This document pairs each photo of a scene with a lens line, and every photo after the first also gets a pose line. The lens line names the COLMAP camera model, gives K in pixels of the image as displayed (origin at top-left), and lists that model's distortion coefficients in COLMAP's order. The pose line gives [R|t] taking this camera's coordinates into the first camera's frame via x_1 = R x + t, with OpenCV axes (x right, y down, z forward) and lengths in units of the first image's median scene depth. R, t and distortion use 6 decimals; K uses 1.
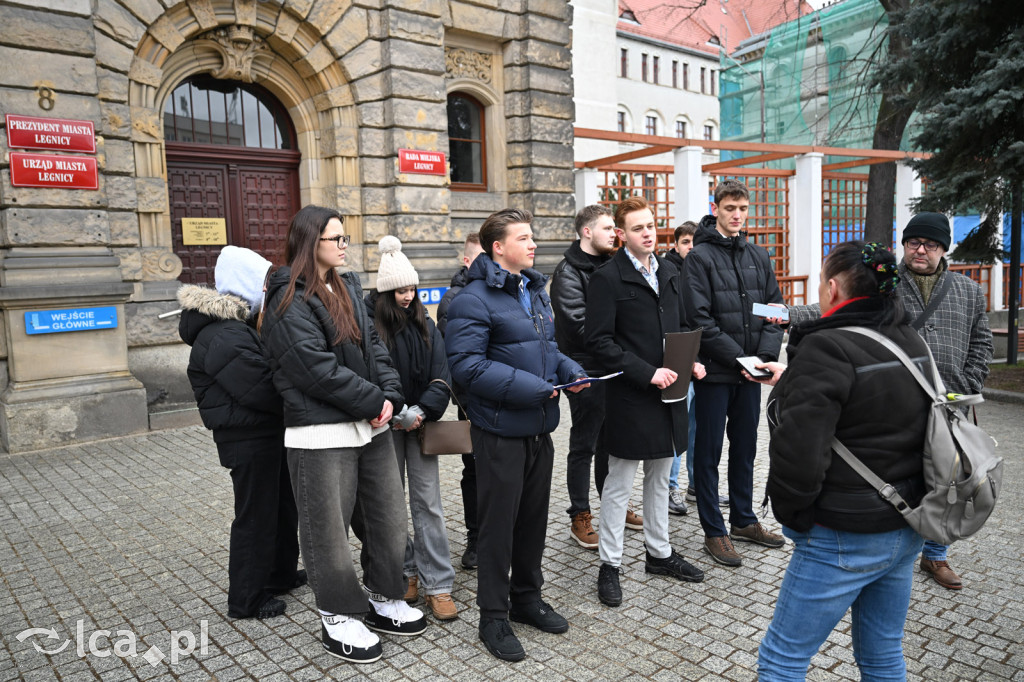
lens RADIAL K [[783.8, 0, 512.0], [0, 783.8, 341.0], [0, 0, 1]] dist [-0.001610, 0.000495]
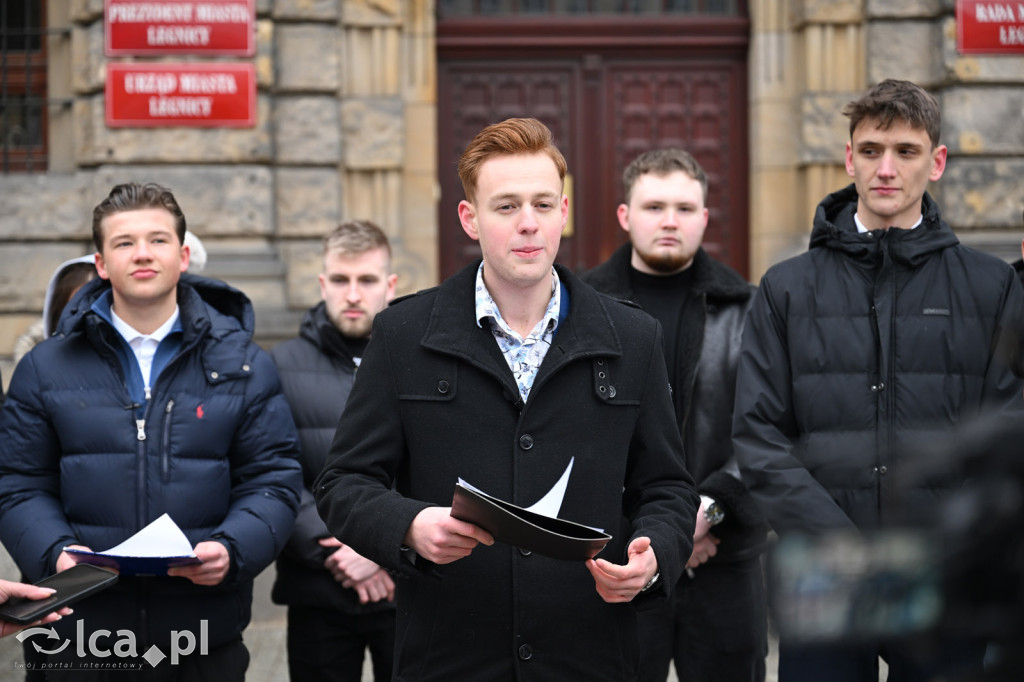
lens RADIAL K [[2070.6, 0, 515.8], [0, 2070.6, 341.3], [0, 0, 1]] dist [0.209126, -1.931060]
pose [[0.786874, 0.034856, -0.616129, 0.336317], [-0.075522, 0.996338, -0.040085, -0.011195], [0.612476, 0.078074, 0.786625, 0.045407]]
